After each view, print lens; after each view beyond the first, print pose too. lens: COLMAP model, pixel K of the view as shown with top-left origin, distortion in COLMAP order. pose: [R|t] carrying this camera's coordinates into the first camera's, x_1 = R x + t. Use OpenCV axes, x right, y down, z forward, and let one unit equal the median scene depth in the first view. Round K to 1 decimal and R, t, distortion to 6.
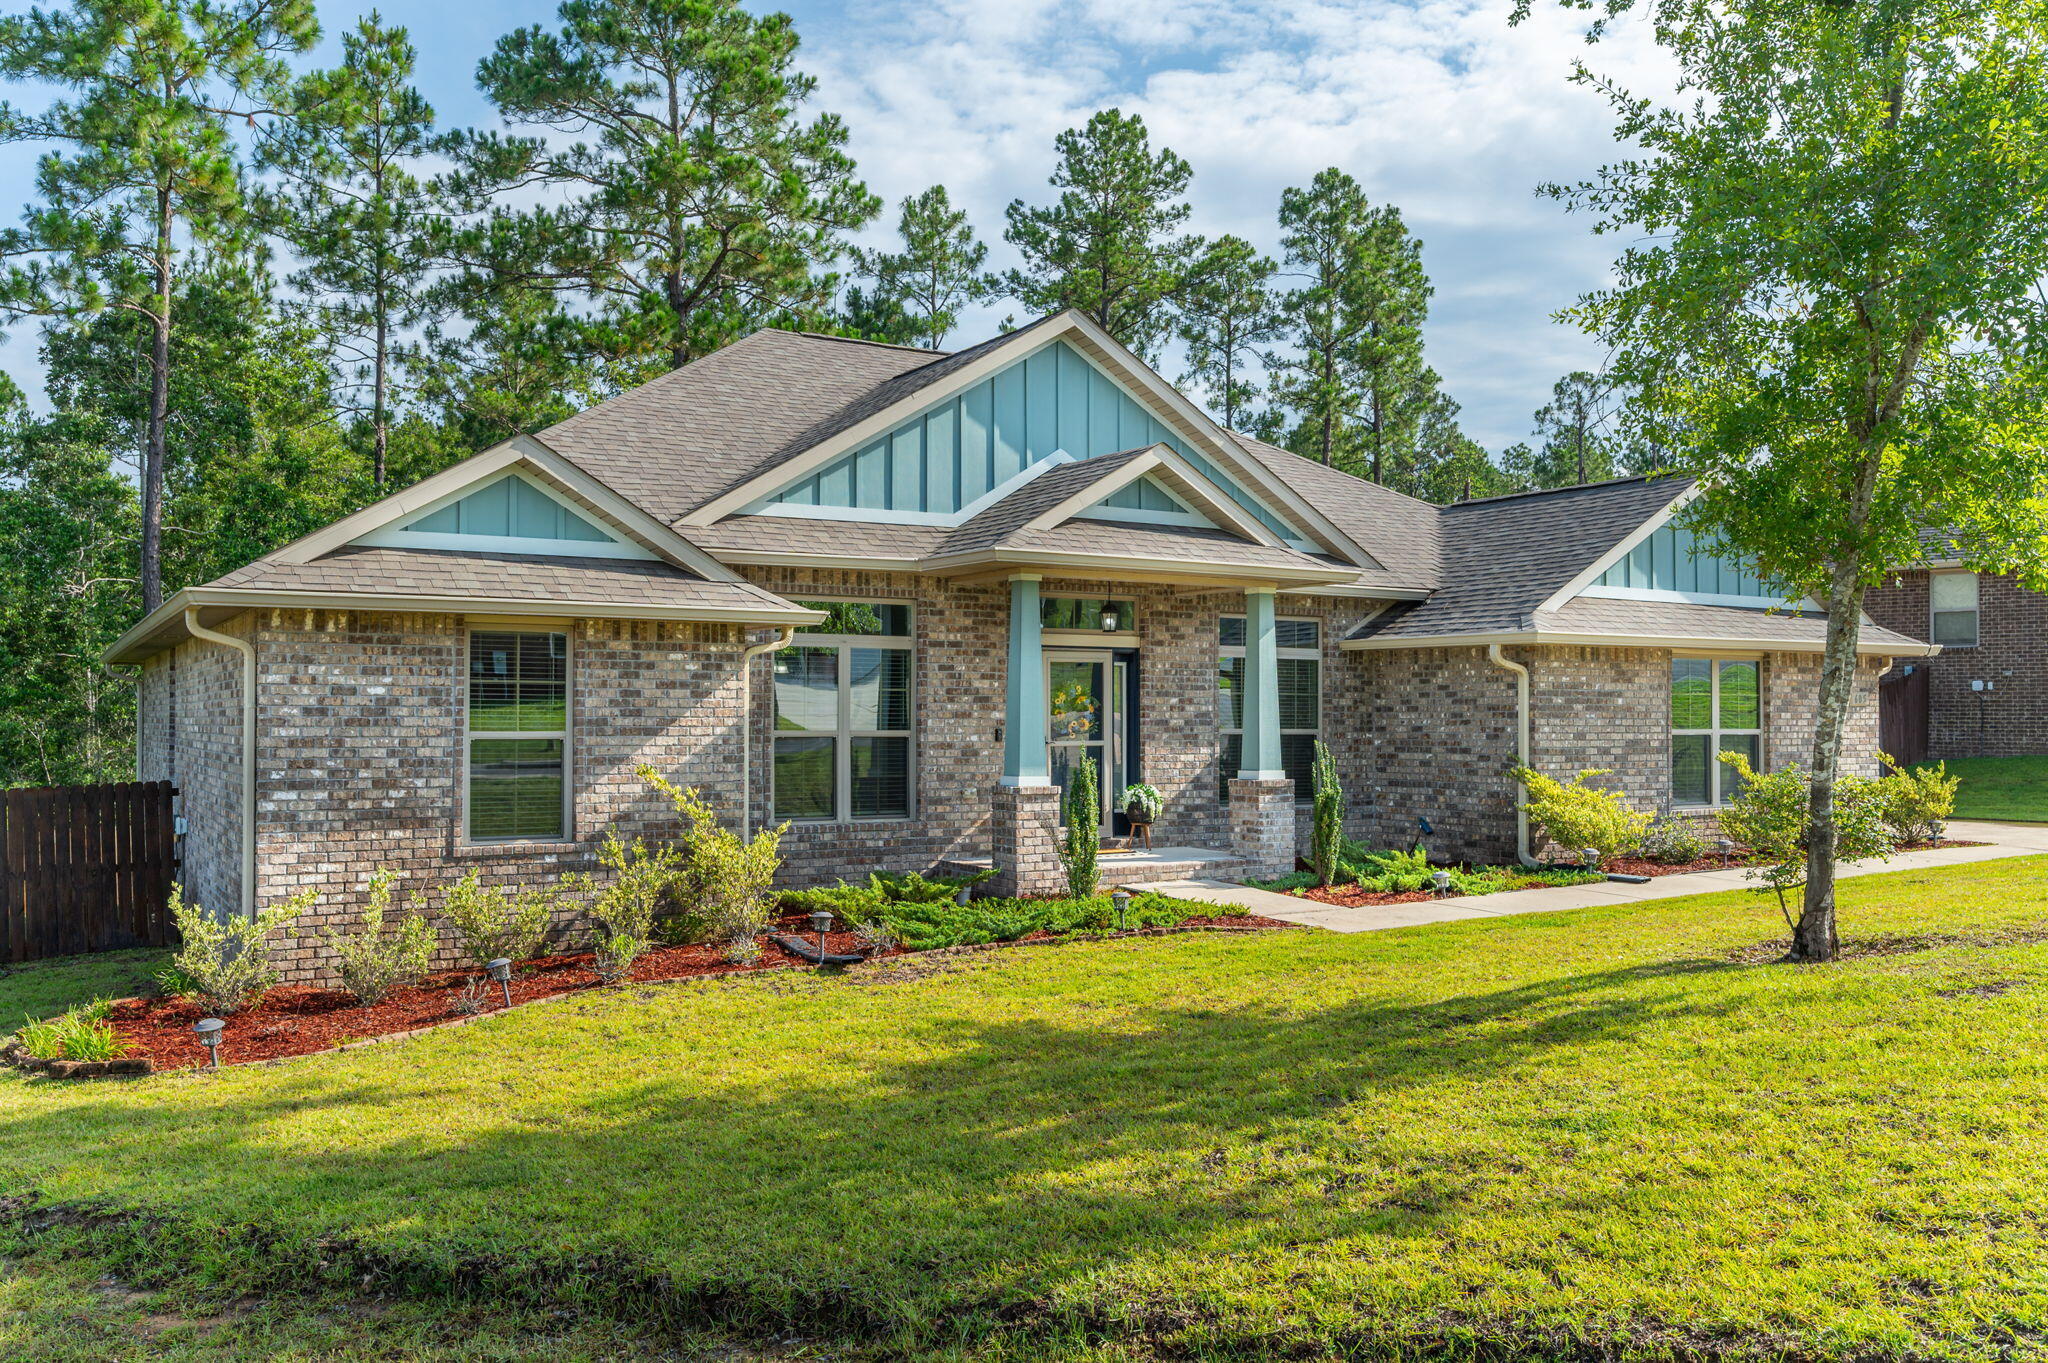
lens RADIAL K [[1623.4, 0, 1025.9], [0, 1623.4, 688.4], [0, 0, 1]] dist [-0.018158, -0.004092]
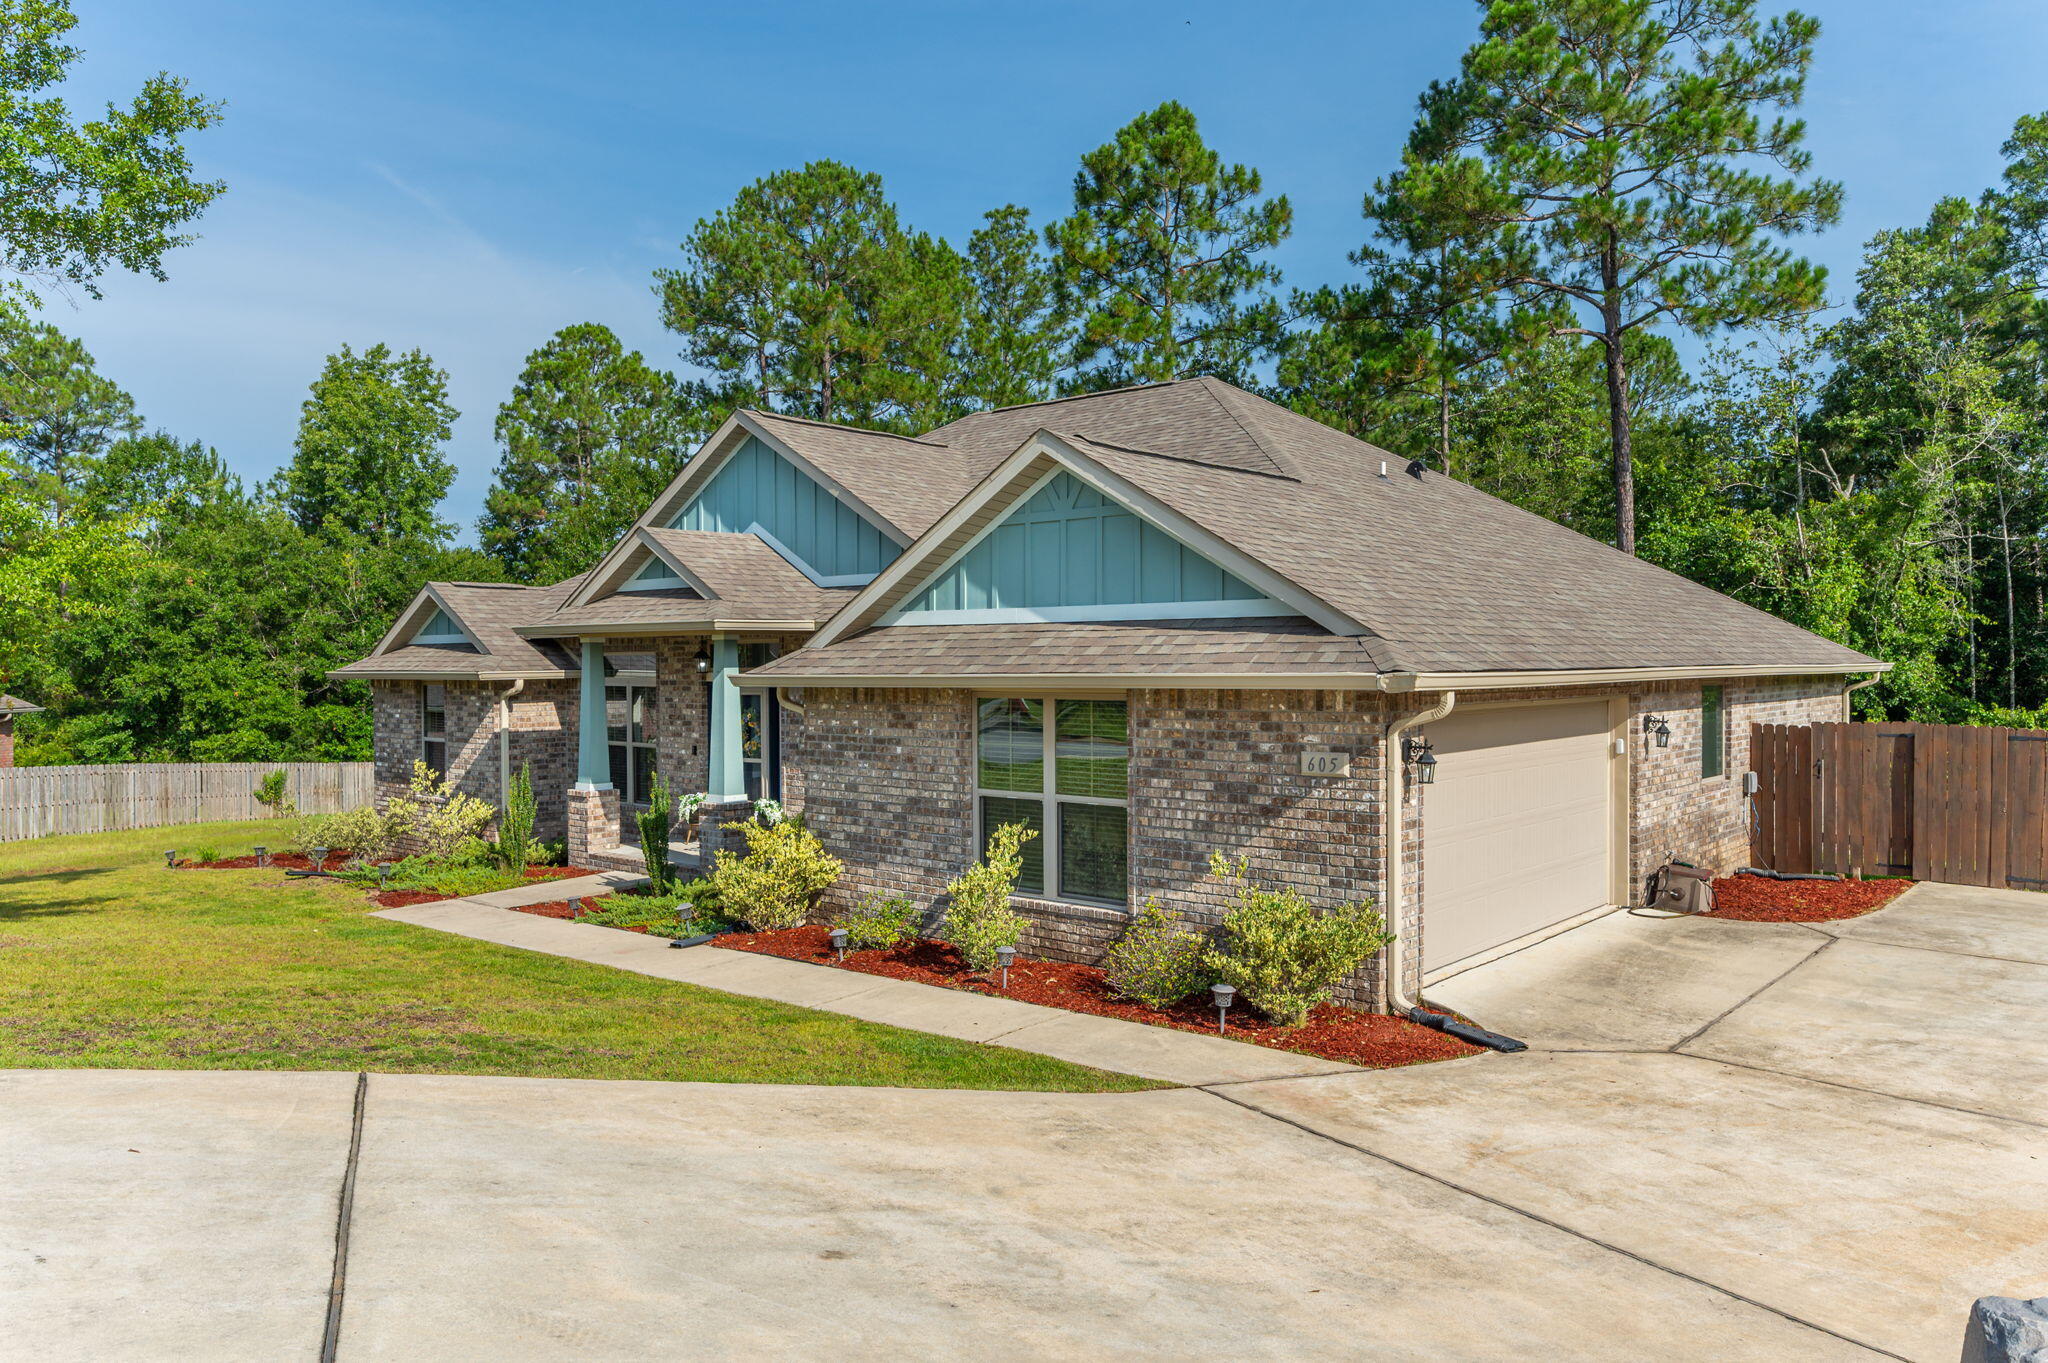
lens RADIAL K [[1444.8, 0, 1023.4], [0, 1444.8, 670.3], [0, 0, 1]] dist [-0.048068, -0.000640]
pose [[0.309878, 0.003924, -0.950768, 1.184733], [0.024698, 0.999621, 0.012176, -0.044455], [0.950455, -0.027255, 0.309664, 0.890789]]
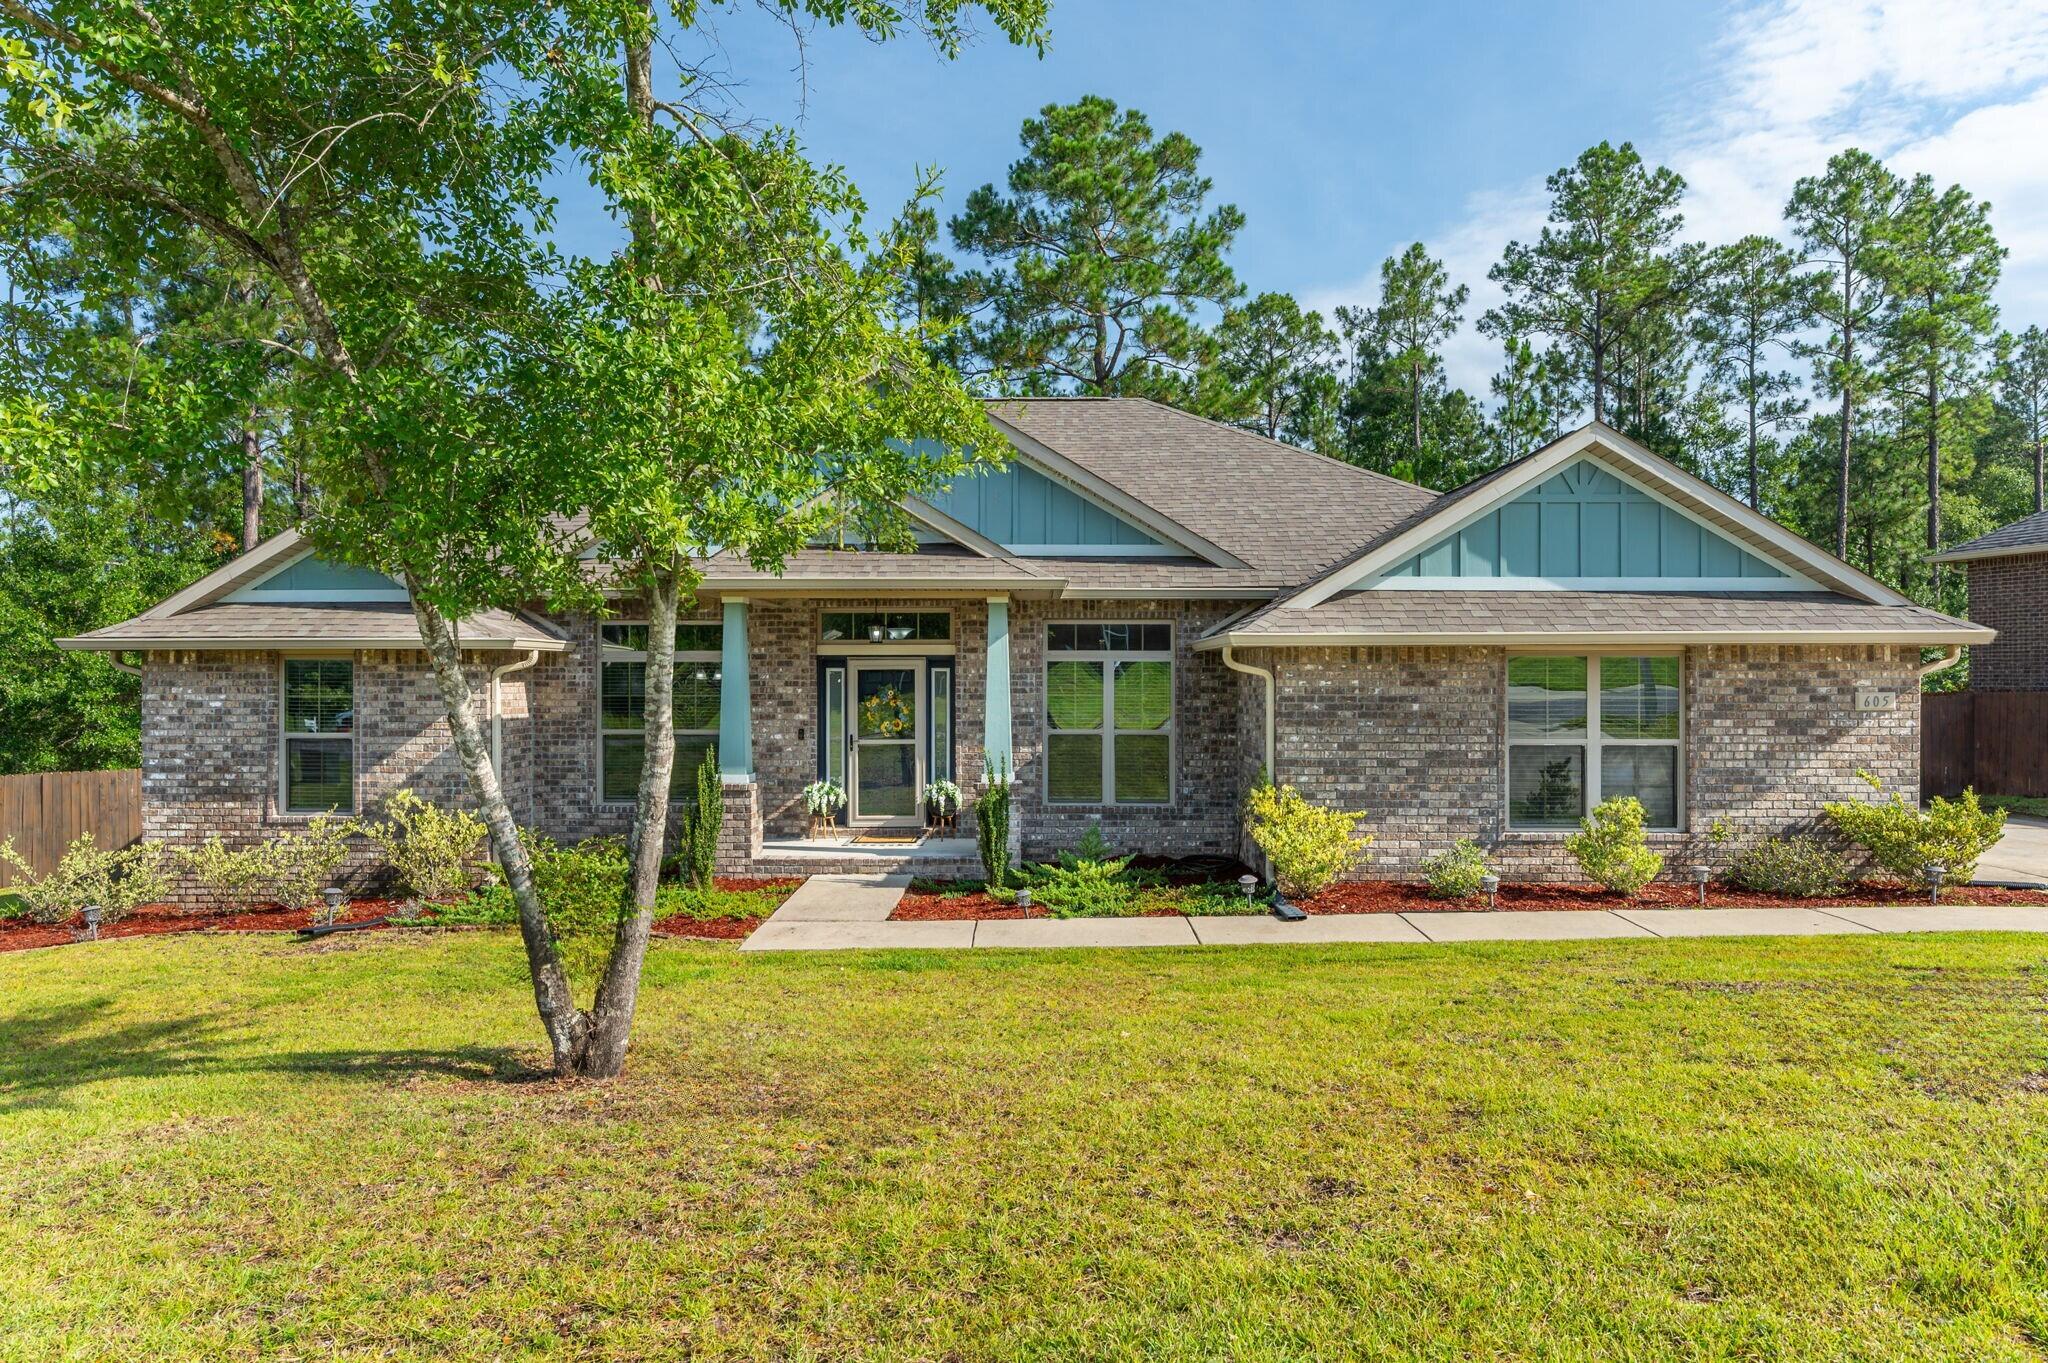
lens RADIAL K [[1194.9, 0, 1025.4], [0, 1194.9, 688.1], [0, 0, 1]] dist [-0.005227, -0.001040]
pose [[0.851044, 0.000640, -0.525094, 0.567199], [0.011077, 0.999755, 0.019171, -0.018787], [0.524978, -0.022132, 0.850828, 0.357257]]
